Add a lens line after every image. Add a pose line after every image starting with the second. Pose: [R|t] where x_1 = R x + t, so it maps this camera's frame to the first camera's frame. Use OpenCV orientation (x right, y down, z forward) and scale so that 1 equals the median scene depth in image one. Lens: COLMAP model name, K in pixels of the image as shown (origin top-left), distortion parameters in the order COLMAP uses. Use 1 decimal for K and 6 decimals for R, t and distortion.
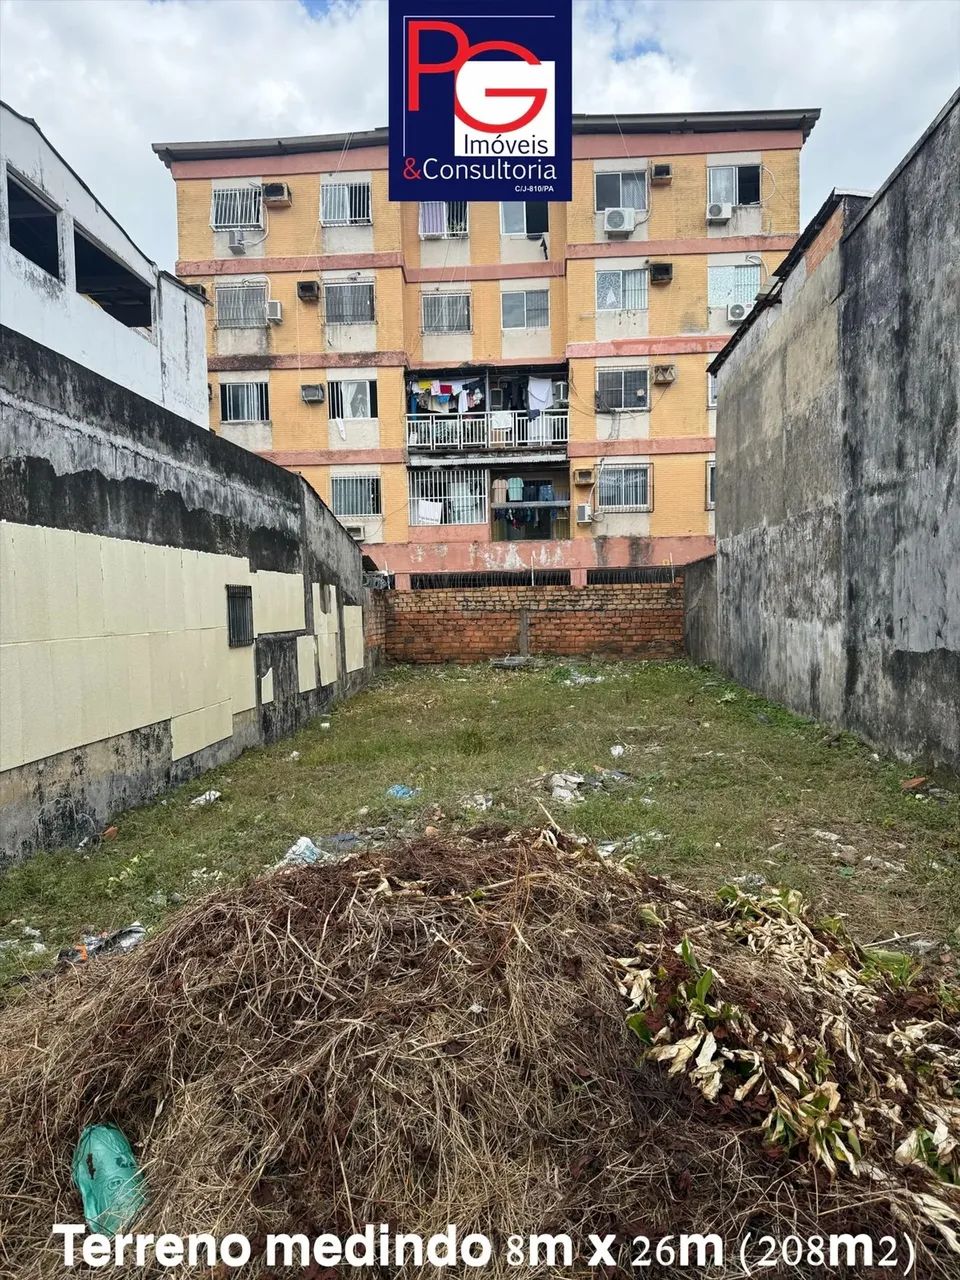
lens RADIAL K [[990.2, 0, 479.6], [0, 990.2, 641.1], [0, 0, 1]] dist [0.034165, -0.012944]
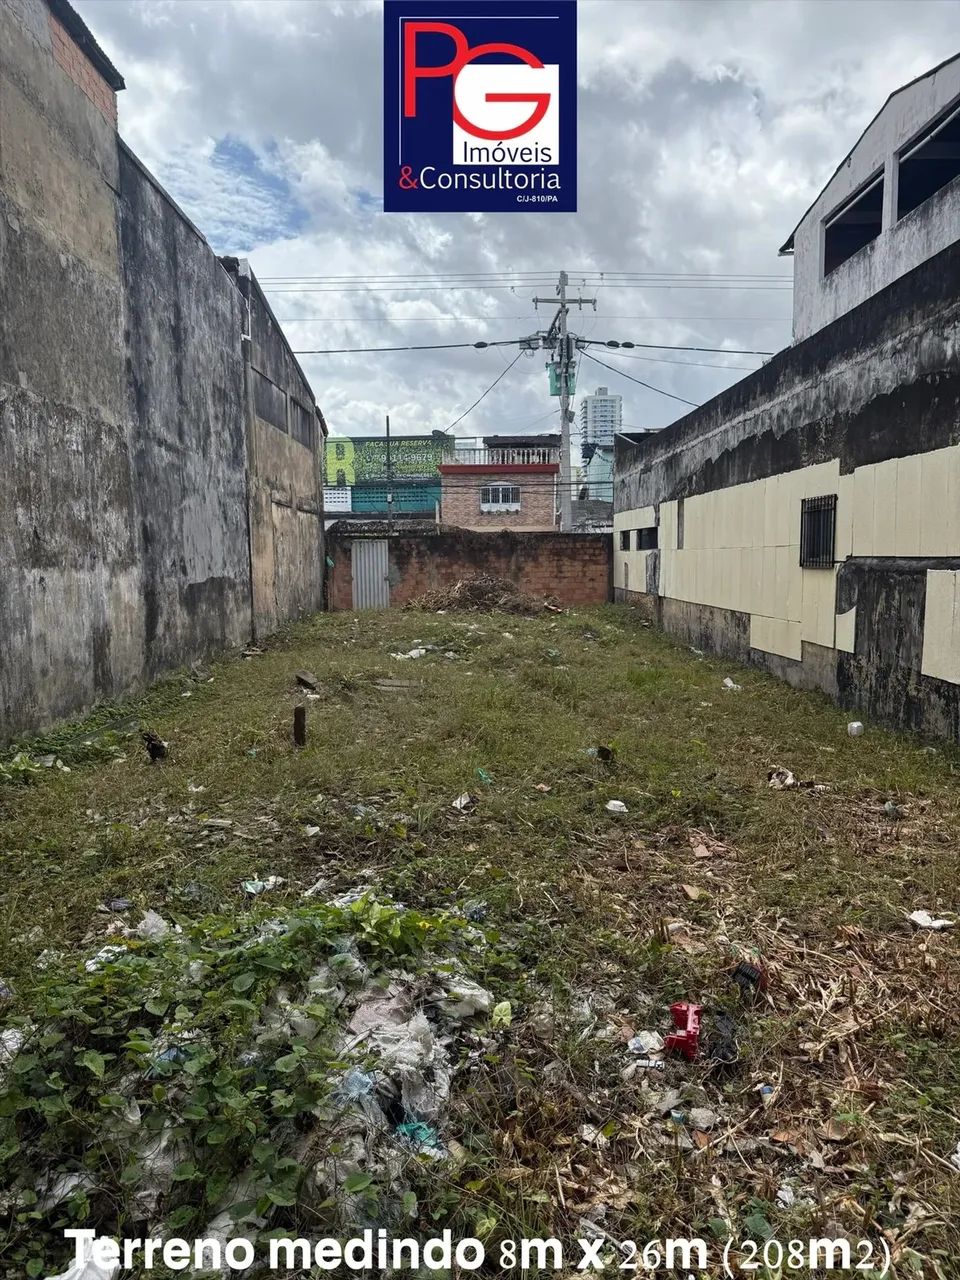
lens RADIAL K [[990.2, 0, 479.6], [0, 990.2, 643.8], [0, 0, 1]] dist [0.034165, -0.012944]
pose [[-0.996182, 0.045717, -0.074377, 0.127261], [0.036073, 0.991350, 0.126193, -0.053135], [0.079503, 0.123028, -0.989214, 1.967320]]
